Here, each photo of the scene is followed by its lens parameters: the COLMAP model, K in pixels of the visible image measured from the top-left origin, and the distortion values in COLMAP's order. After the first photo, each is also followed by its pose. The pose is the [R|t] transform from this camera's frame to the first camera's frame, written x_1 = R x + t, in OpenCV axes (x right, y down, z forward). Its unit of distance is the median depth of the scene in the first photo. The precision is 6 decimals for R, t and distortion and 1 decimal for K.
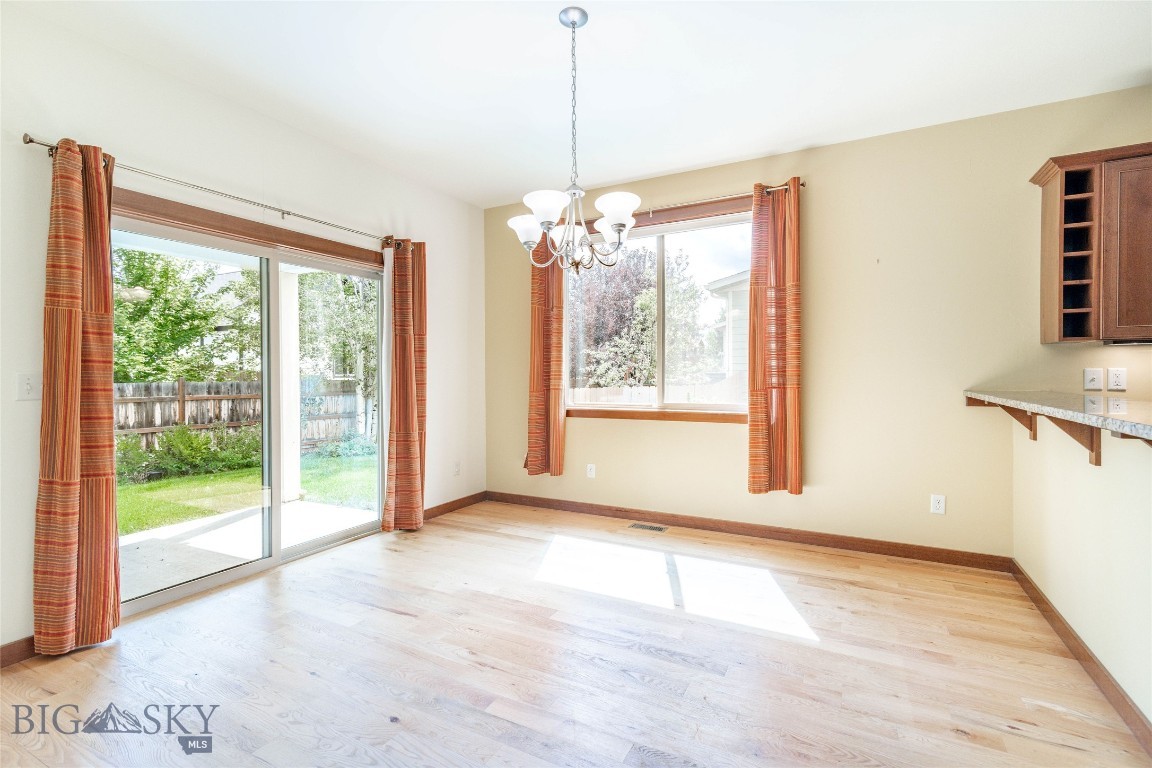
lens RADIAL K [[532.1, 0, 573.5], [0, 532.1, 390.0], [0, 0, 1]] dist [0.003713, 0.000316]
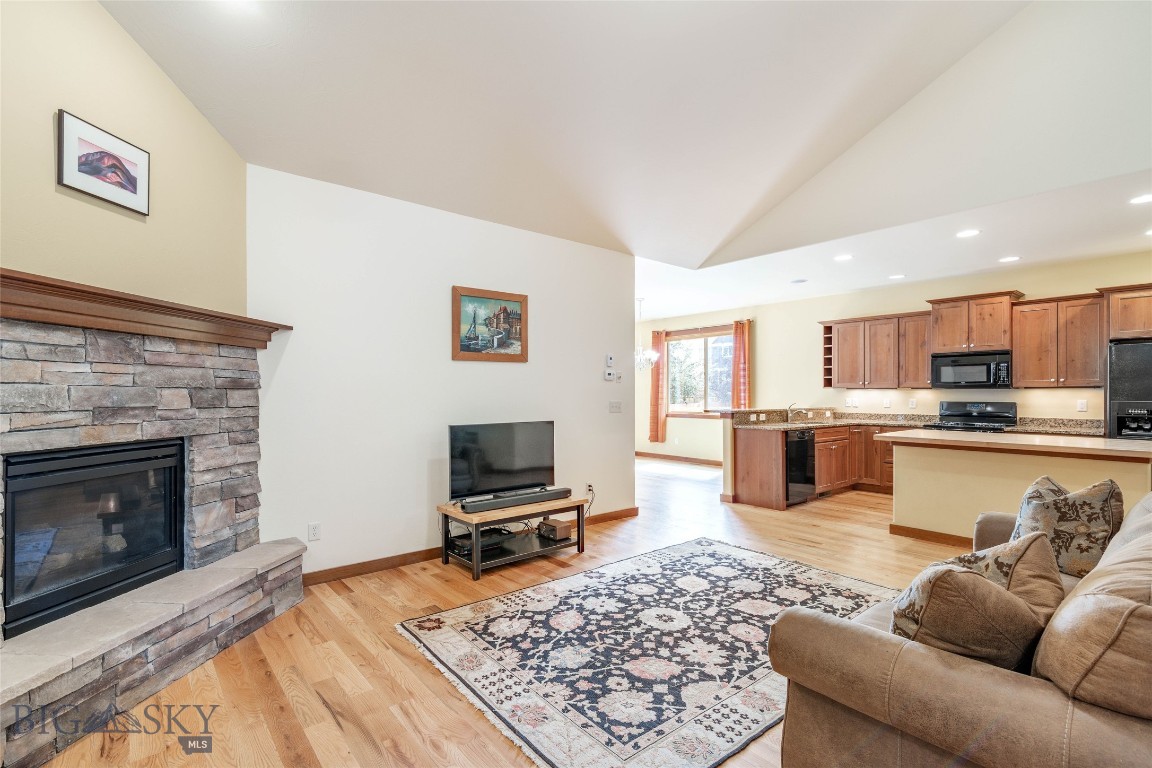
lens RADIAL K [[532.1, 0, 573.5], [0, 532.1, 390.0], [0, 0, 1]] dist [0.003713, 0.000316]
pose [[0.926252, 0.000990, -0.376903, 0.579624], [-0.012993, 0.999486, -0.029307, 0.009423], [0.376680, 0.032043, 0.925789, -1.517288]]
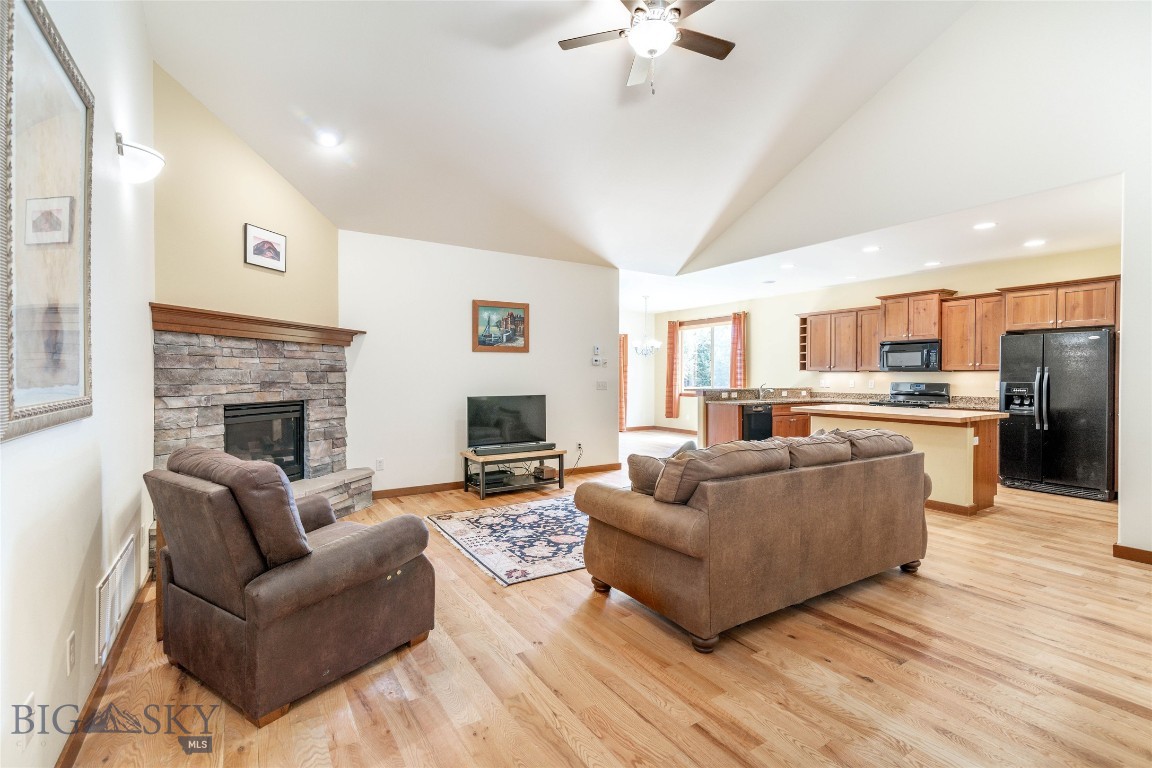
lens RADIAL K [[525.4, 0, 575.8], [0, 525.4, 376.1], [0, 0, 1]] dist [-0.000405, 0.000004]
pose [[0.869957, 0.004935, -0.493102, 0.992722], [-0.017266, 0.999642, -0.020457, 0.018246], [0.492824, 0.026311, 0.869731, -1.814794]]
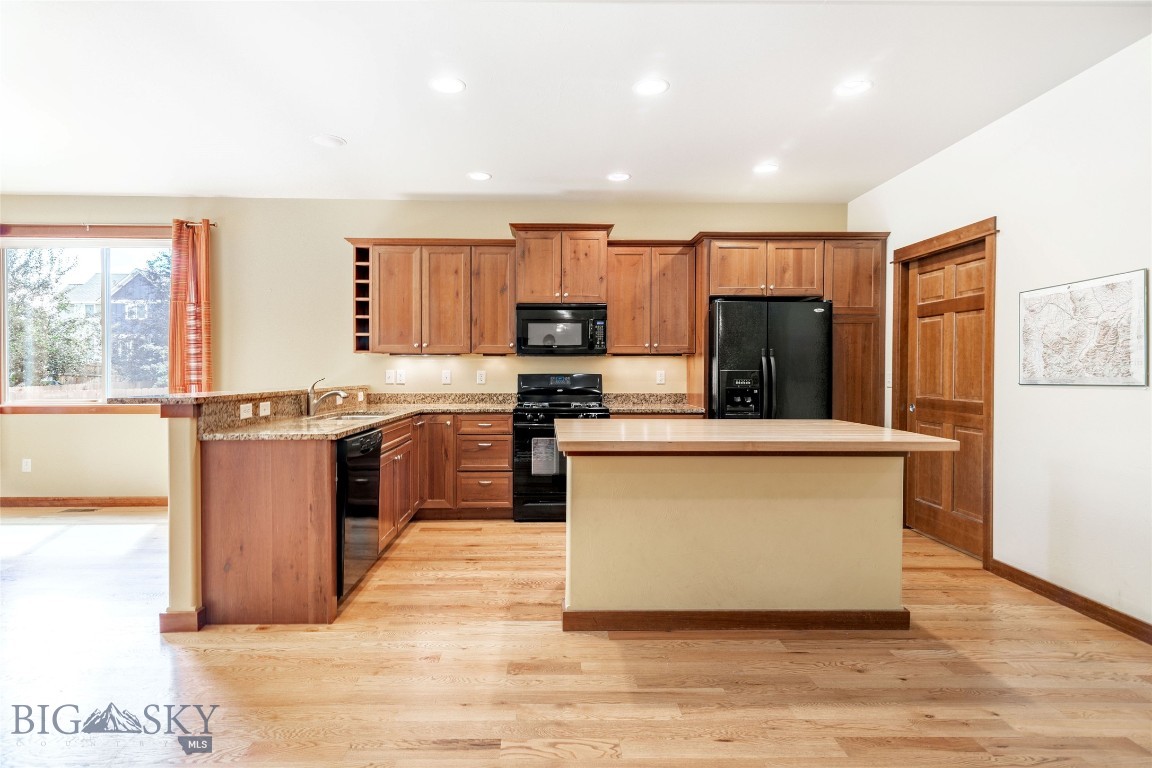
lens RADIAL K [[587.0, 0, 553.5], [0, 587.0, 379.5], [0, 0, 1]] dist [0.016601, -0.000185]
pose [[0.870755, -0.002684, 0.491709, 0.434398], [0.009355, 0.999895, -0.011108, 0.009032], [-0.491628, 0.014272, 0.870689, -0.623286]]
